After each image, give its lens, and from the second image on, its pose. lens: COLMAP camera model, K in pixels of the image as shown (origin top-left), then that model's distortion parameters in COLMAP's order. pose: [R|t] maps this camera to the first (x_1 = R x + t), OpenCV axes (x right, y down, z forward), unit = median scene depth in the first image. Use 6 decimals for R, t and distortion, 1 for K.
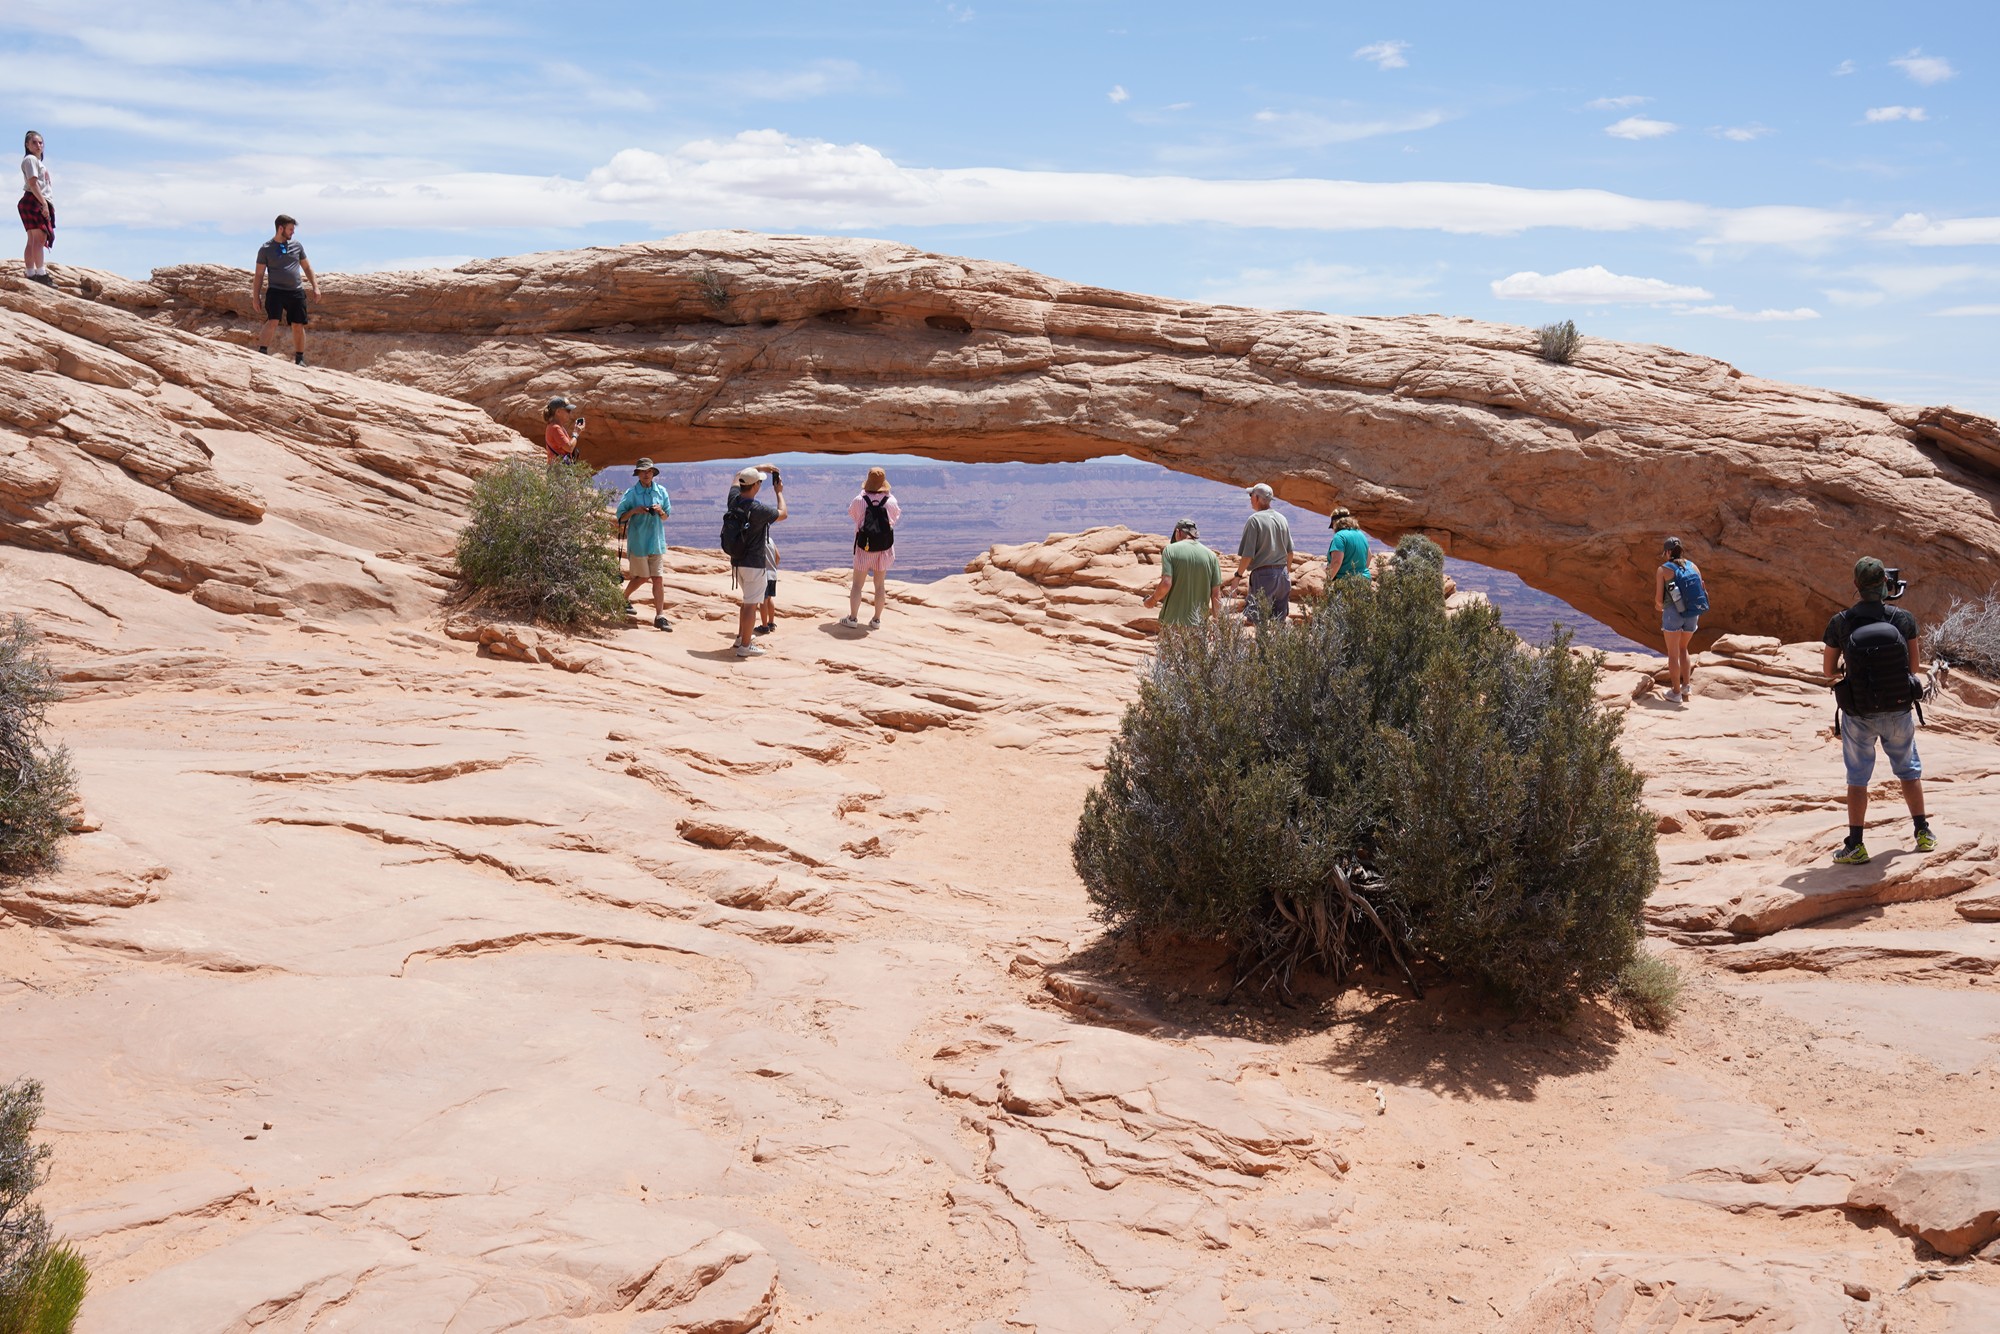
lens RADIAL K [[2171.5, 0, 994.4], [0, 2171.5, 678.8], [0, 0, 1]] dist [0.000918, 0.003206]
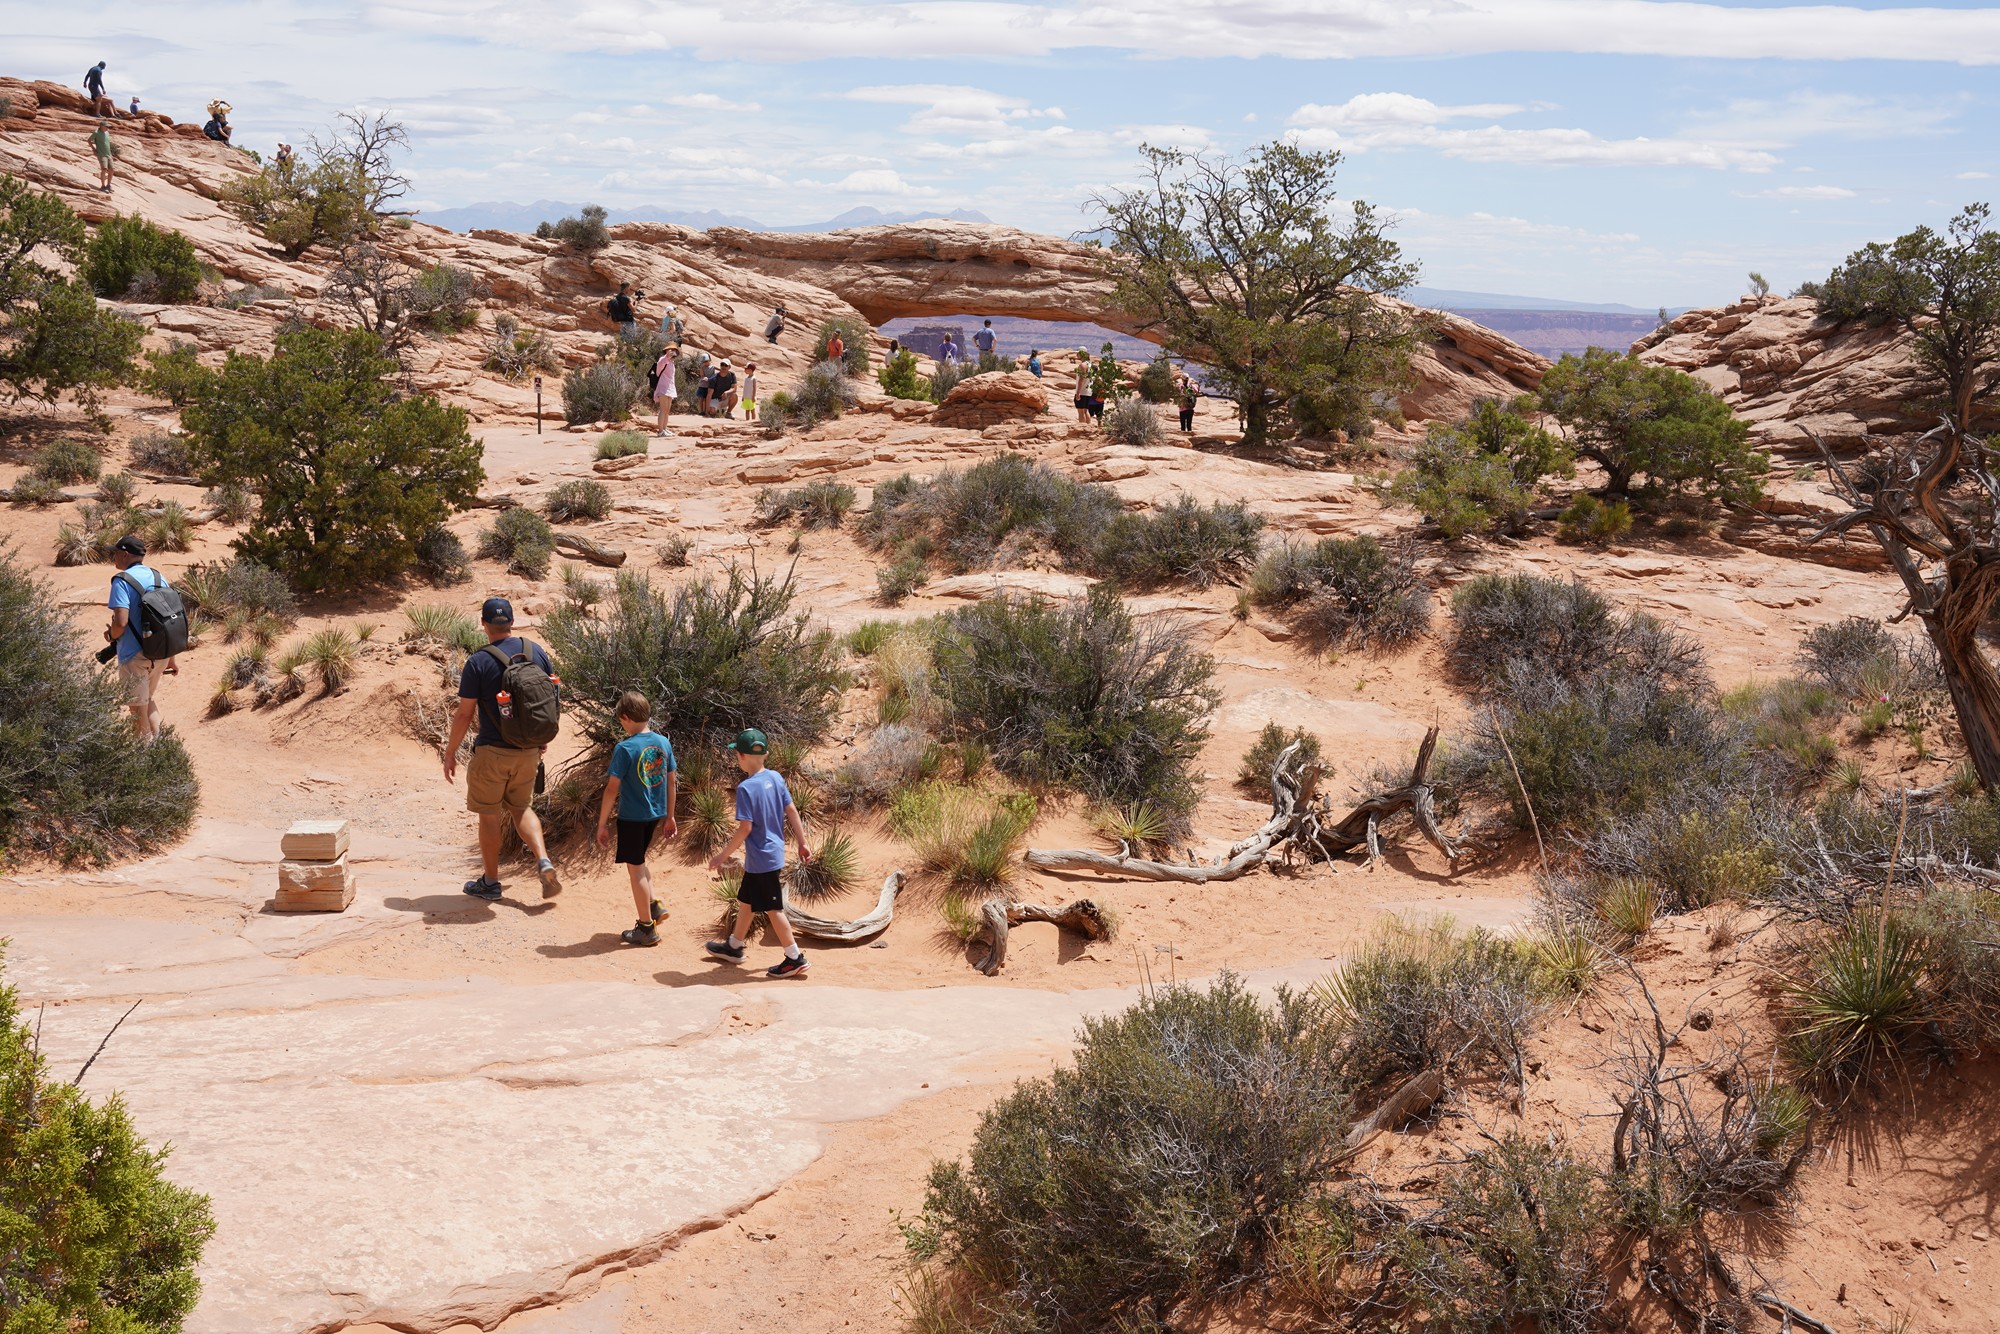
lens RADIAL K [[2171.5, 0, 994.4], [0, 2171.5, 678.8], [0, 0, 1]] dist [0.000918, 0.003206]
pose [[0.978387, 0.062195, -0.197206, 0.466284], [-0.047615, 0.995828, 0.077837, 0.113729], [0.201225, -0.066765, 0.977267, -1.439904]]
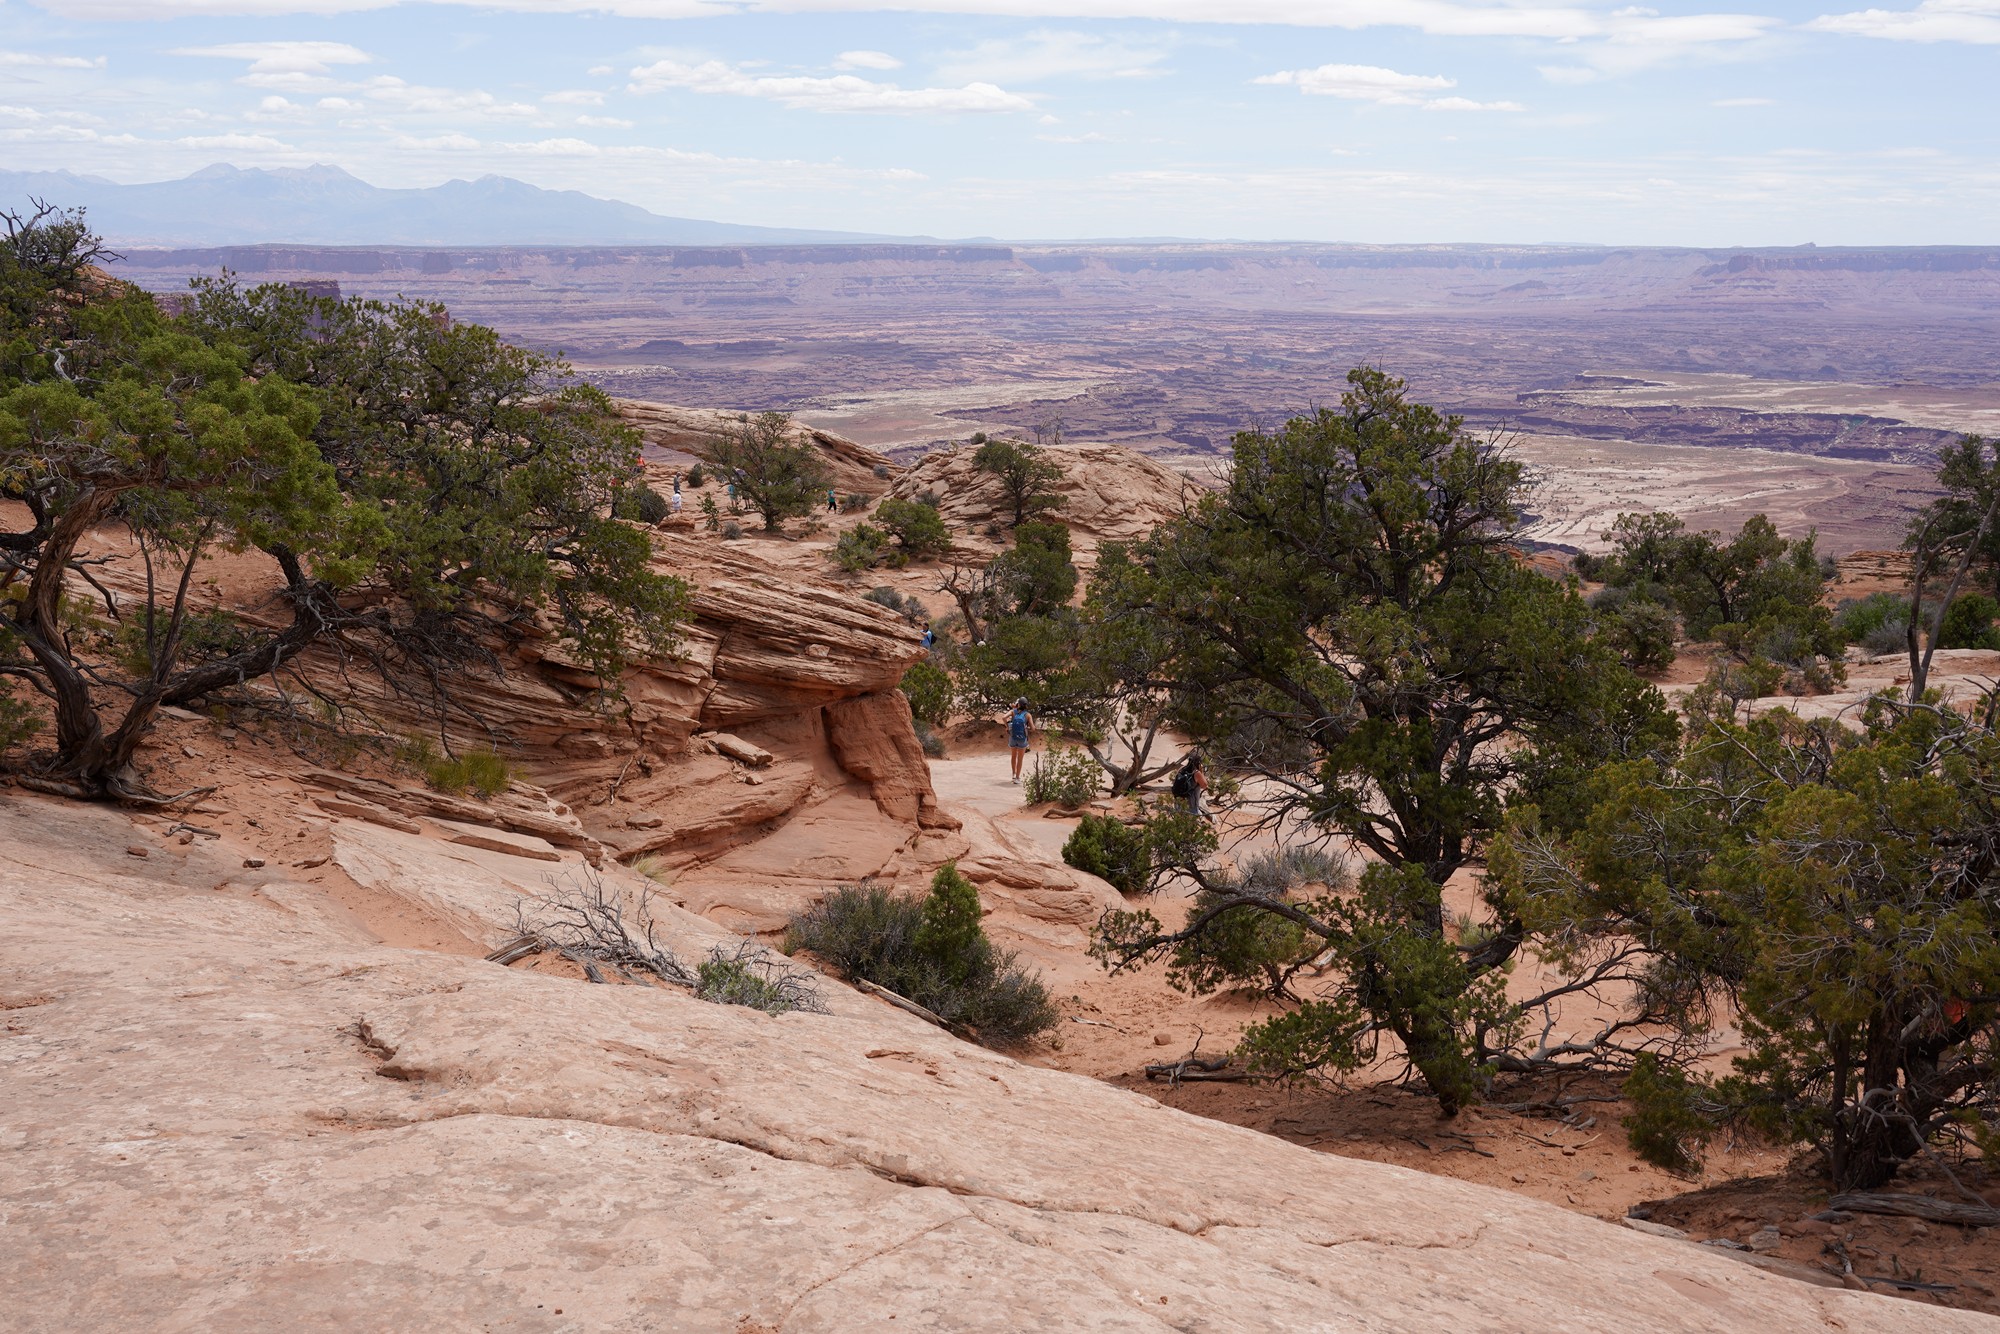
lens RADIAL K [[1922.1, 0, 1004.1], [0, 1922.1, 666.6], [0, 0, 1]] dist [0.000329, 0.002672]
pose [[0.994018, -0.026300, 0.105999, 0.379203], [0.013688, 0.992920, 0.117996, -0.102149], [-0.108352, -0.115839, 0.987340, -3.459648]]
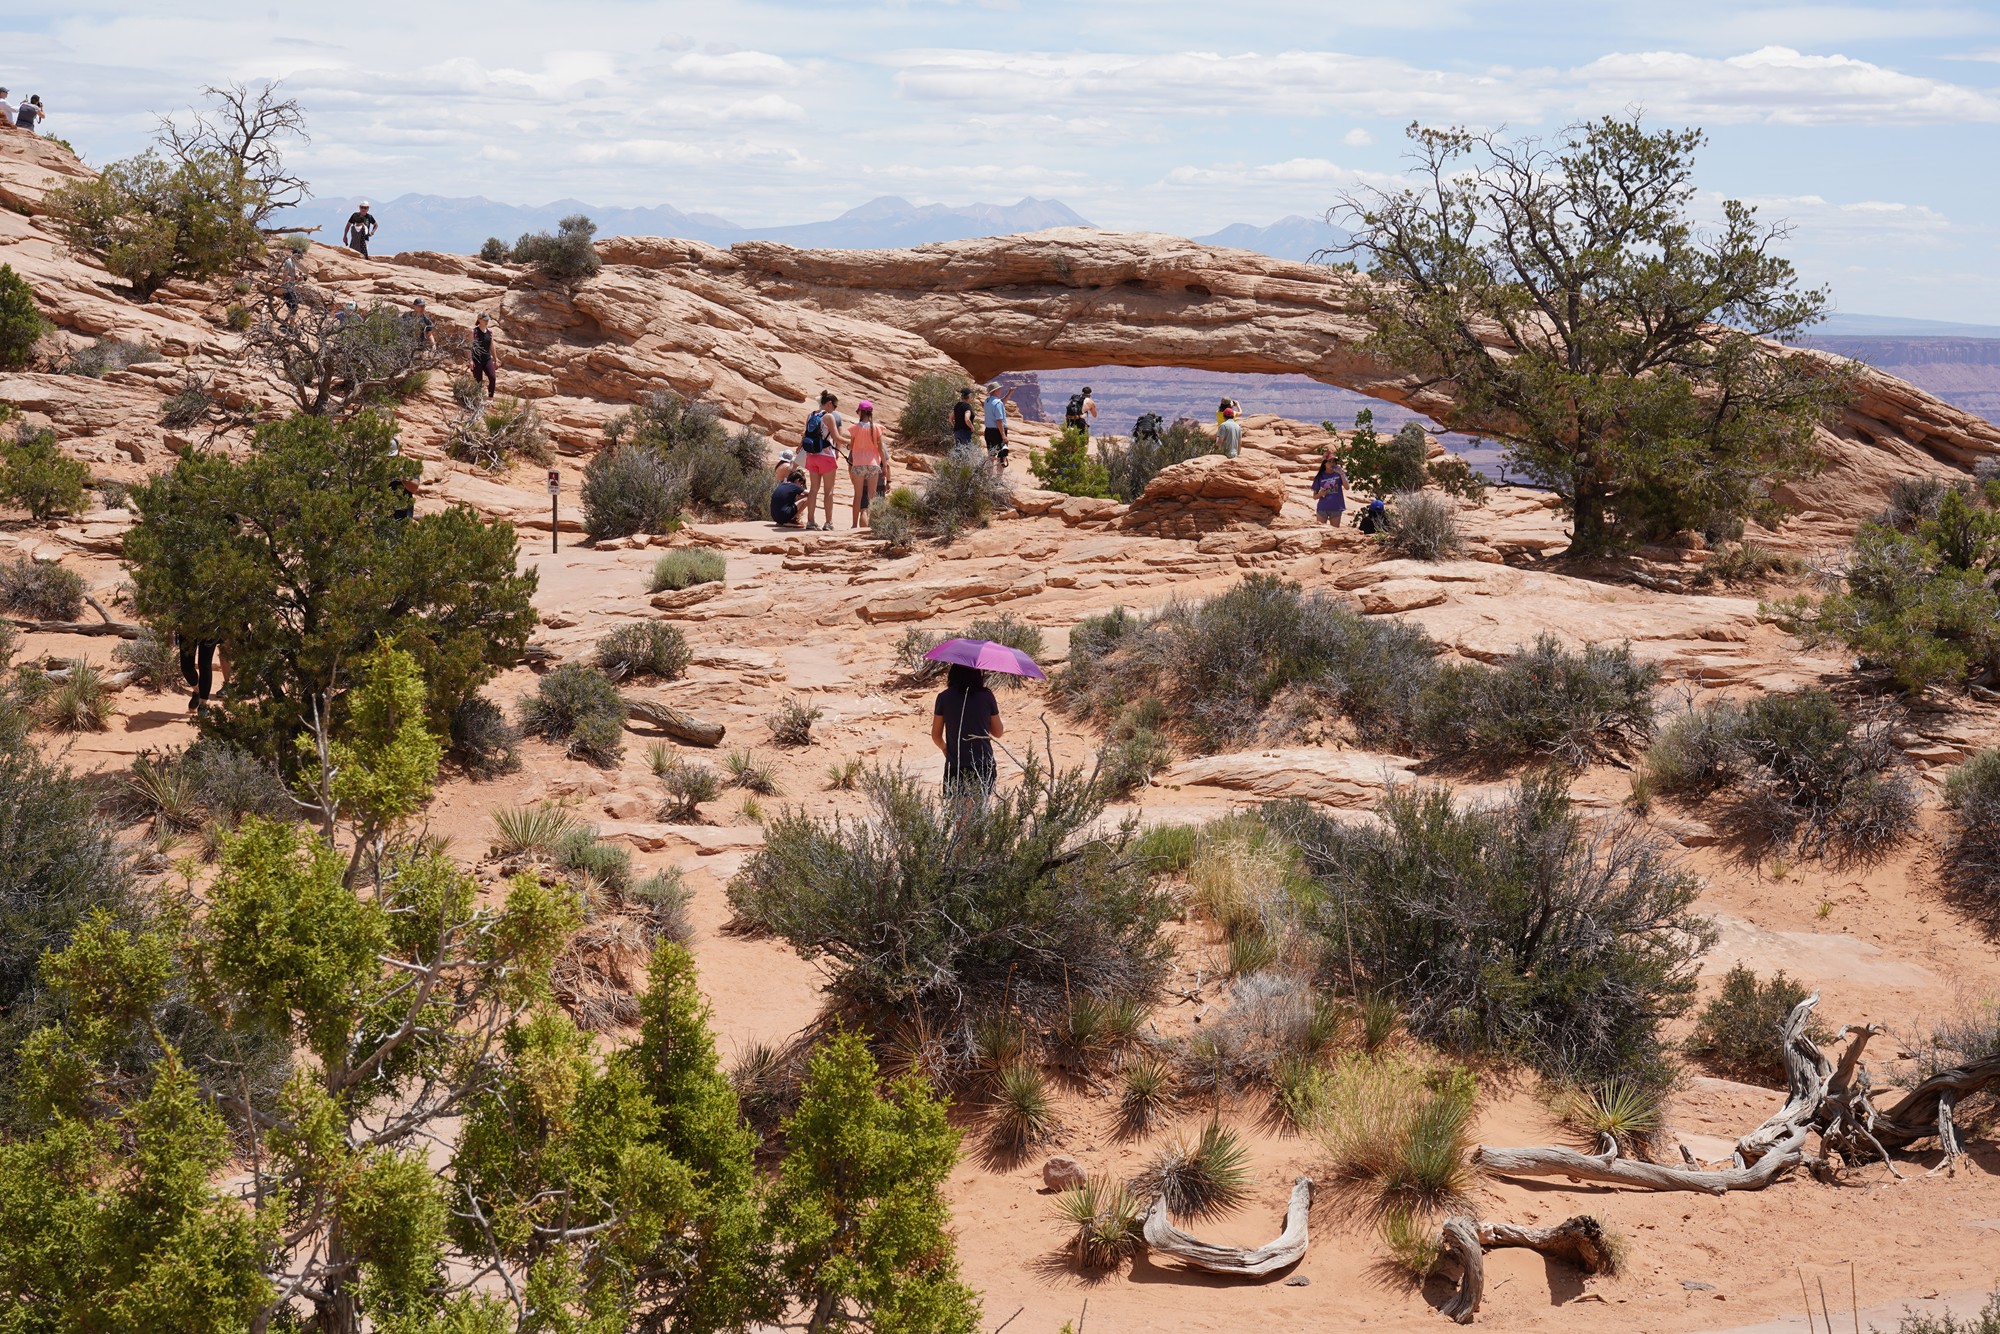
lens RADIAL K [[3282.2, 0, 996.0], [0, 3282.2, 668.1], [0, 0, 1]] dist [0.008545, -0.030456]
pose [[0.972879, 0.038131, -0.228148, 0.419030], [-0.037191, 0.999273, 0.008416, 0.110999], [0.228303, 0.000297, 0.973590, -1.498326]]
